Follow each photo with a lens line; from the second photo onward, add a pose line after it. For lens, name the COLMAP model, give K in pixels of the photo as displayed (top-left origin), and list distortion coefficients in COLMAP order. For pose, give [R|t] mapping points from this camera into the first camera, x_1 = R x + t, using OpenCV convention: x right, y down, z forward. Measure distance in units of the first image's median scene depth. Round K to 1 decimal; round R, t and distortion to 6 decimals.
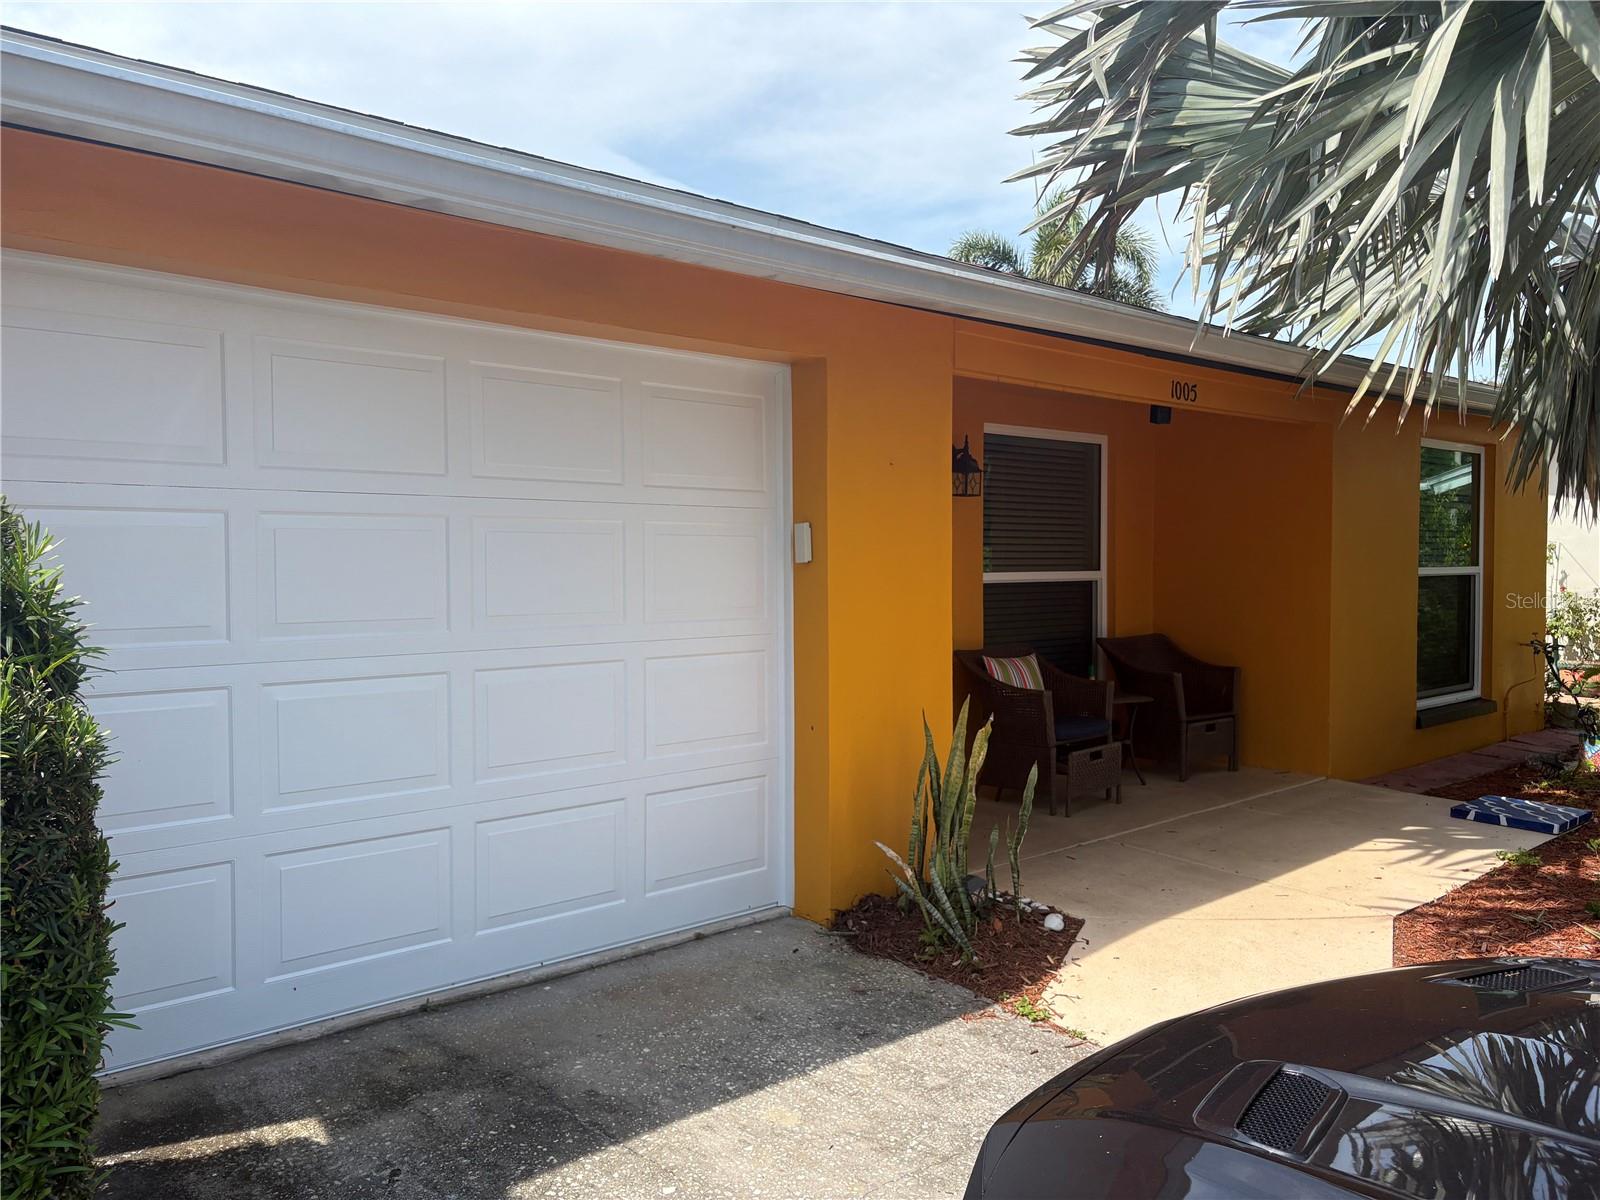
lens RADIAL K [[1208.9, 0, 796.8], [0, 1208.9, 607.2], [0, 0, 1]] dist [0.068772, -0.078690]
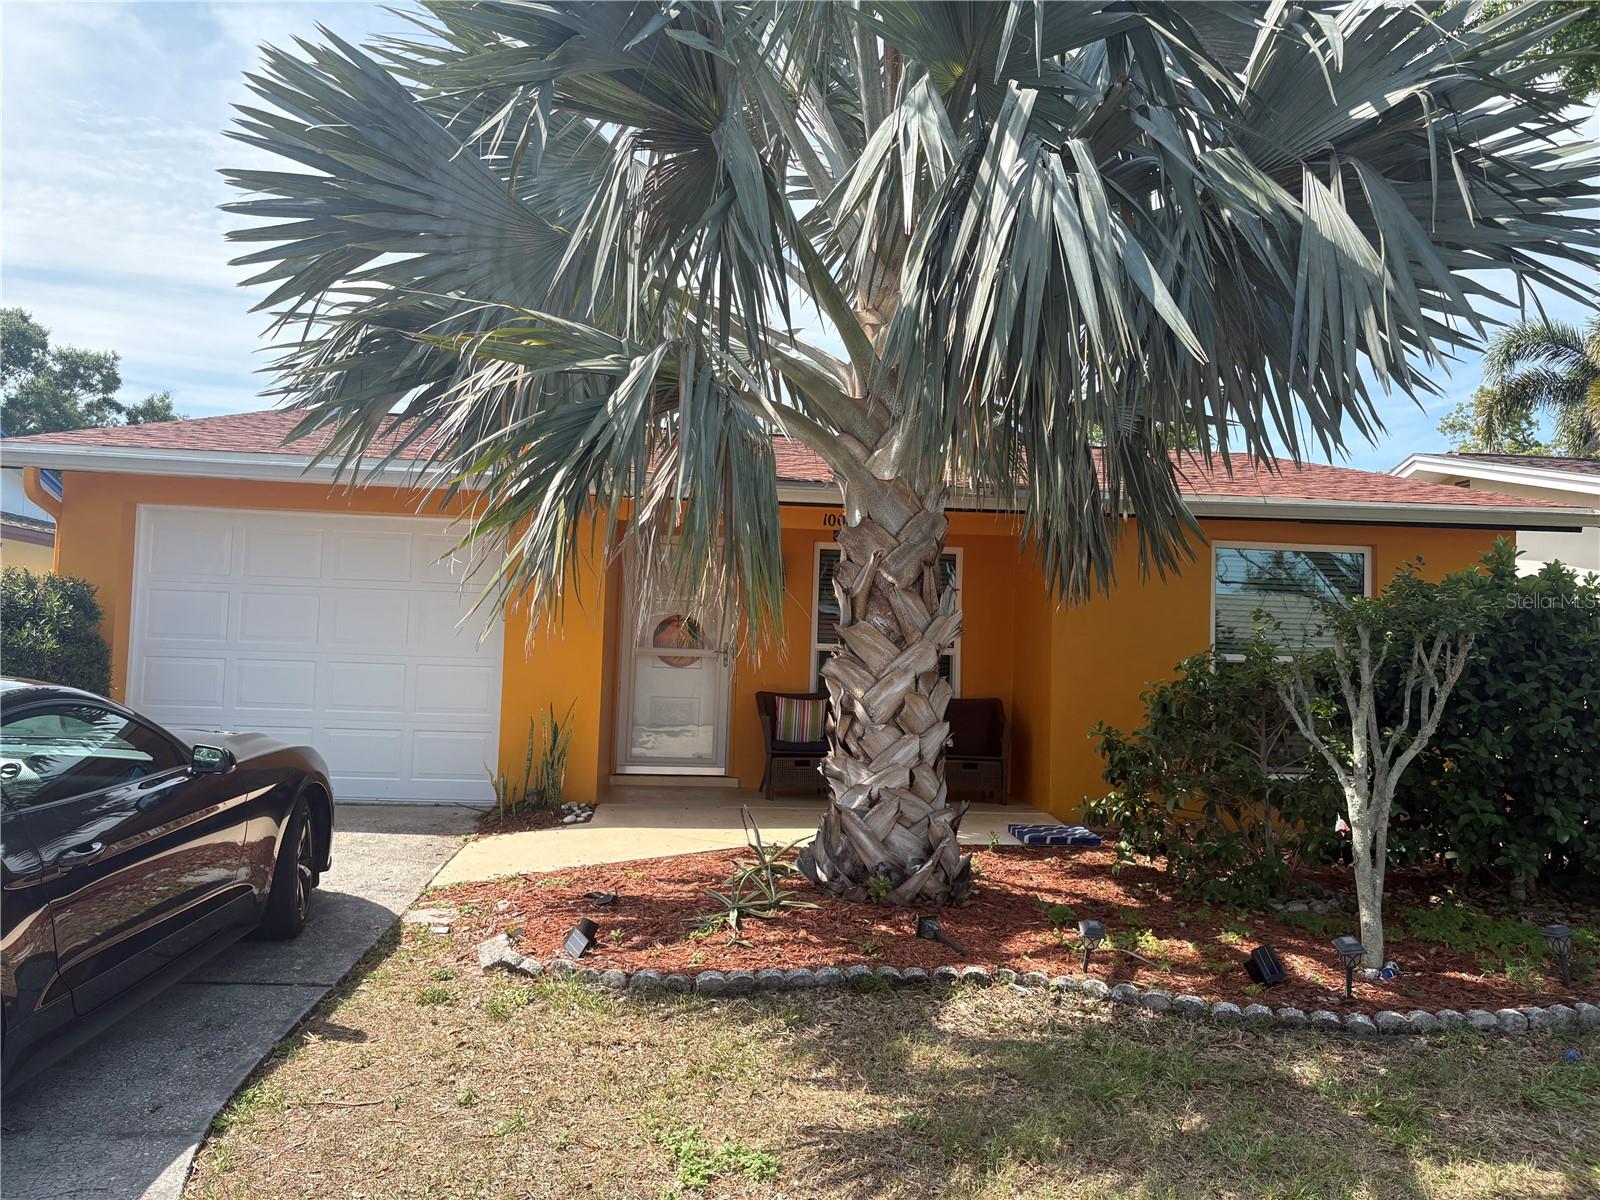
lens RADIAL K [[1208.9, 0, 796.8], [0, 1208.9, 607.2], [0, 0, 1]] dist [0.068772, -0.078690]
pose [[0.796933, 0.005589, -0.604042, 1.127659], [-0.058711, 0.995940, -0.068245, 0.032455], [0.601208, 0.089851, 0.794025, -0.195732]]
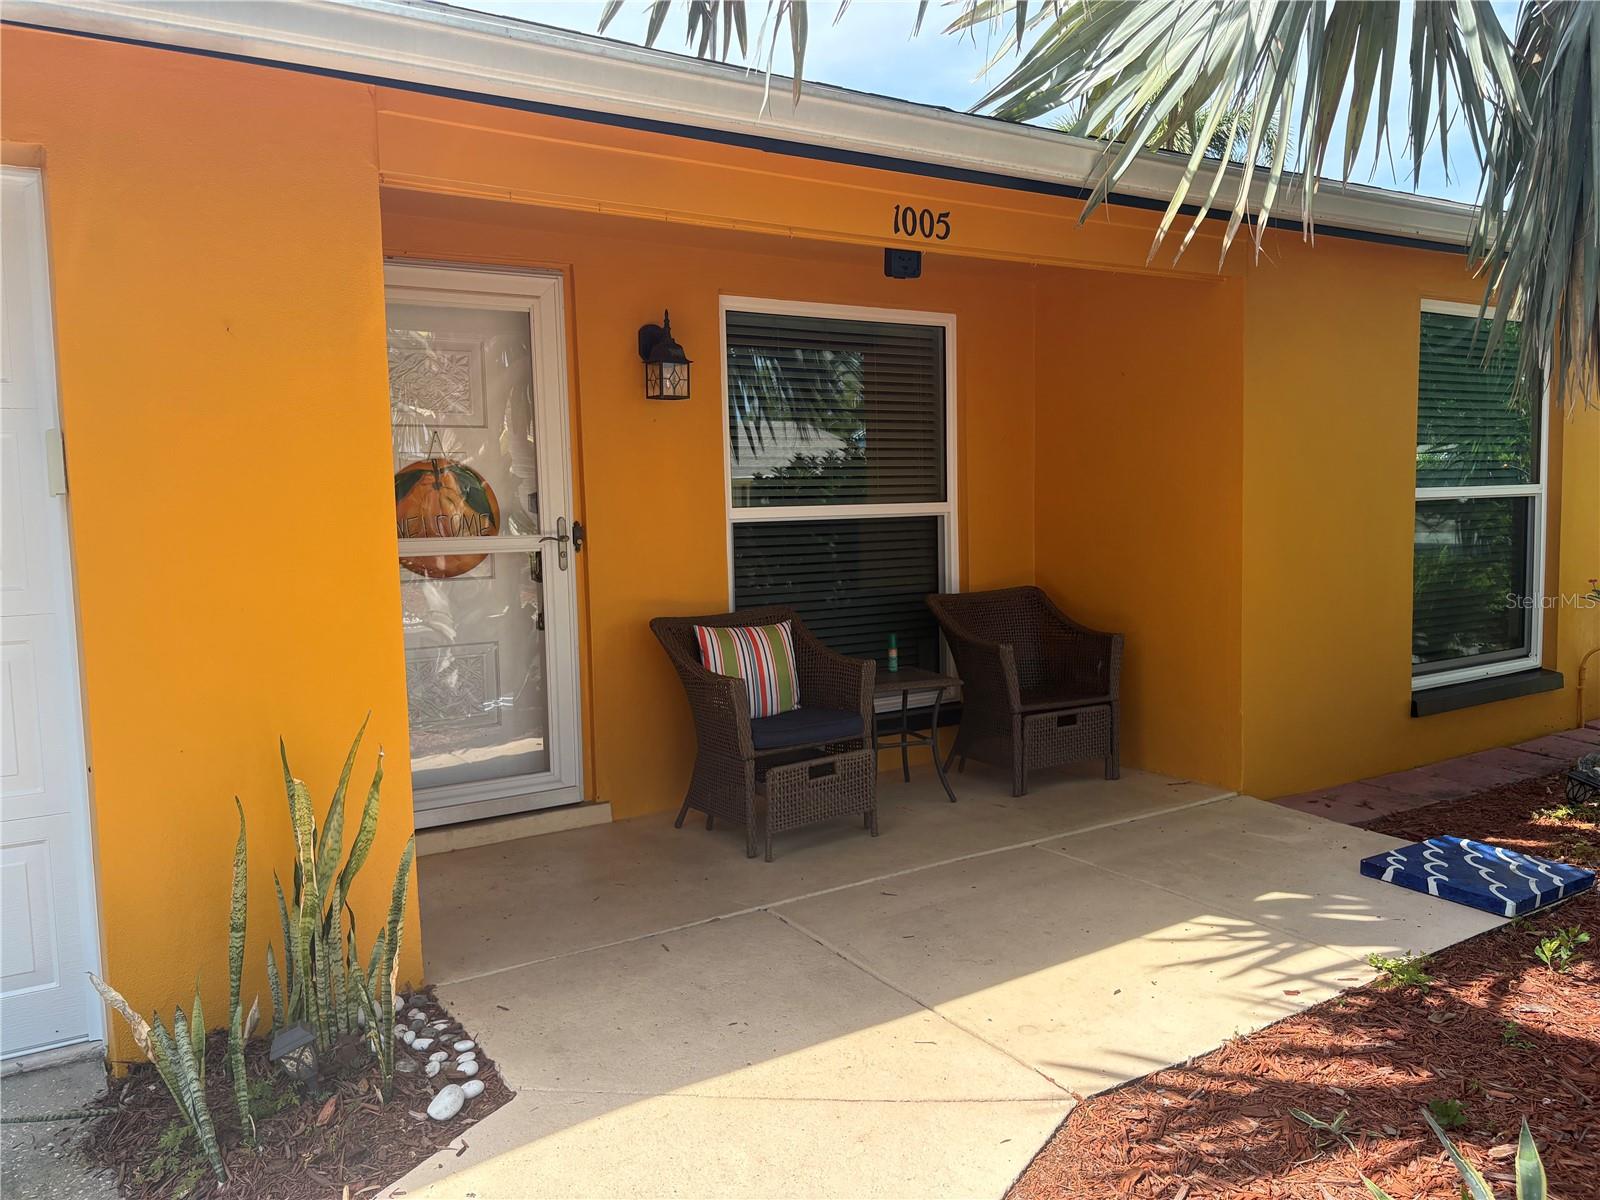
lens RADIAL K [[1208.9, 0, 796.8], [0, 1208.9, 607.2], [0, 0, 1]] dist [0.068772, -0.078690]
pose [[0.988578, -0.005077, -0.150627, 0.334160], [0.013044, 0.998564, 0.051951, -0.006786], [0.150147, -0.053322, 0.987225, 0.322118]]
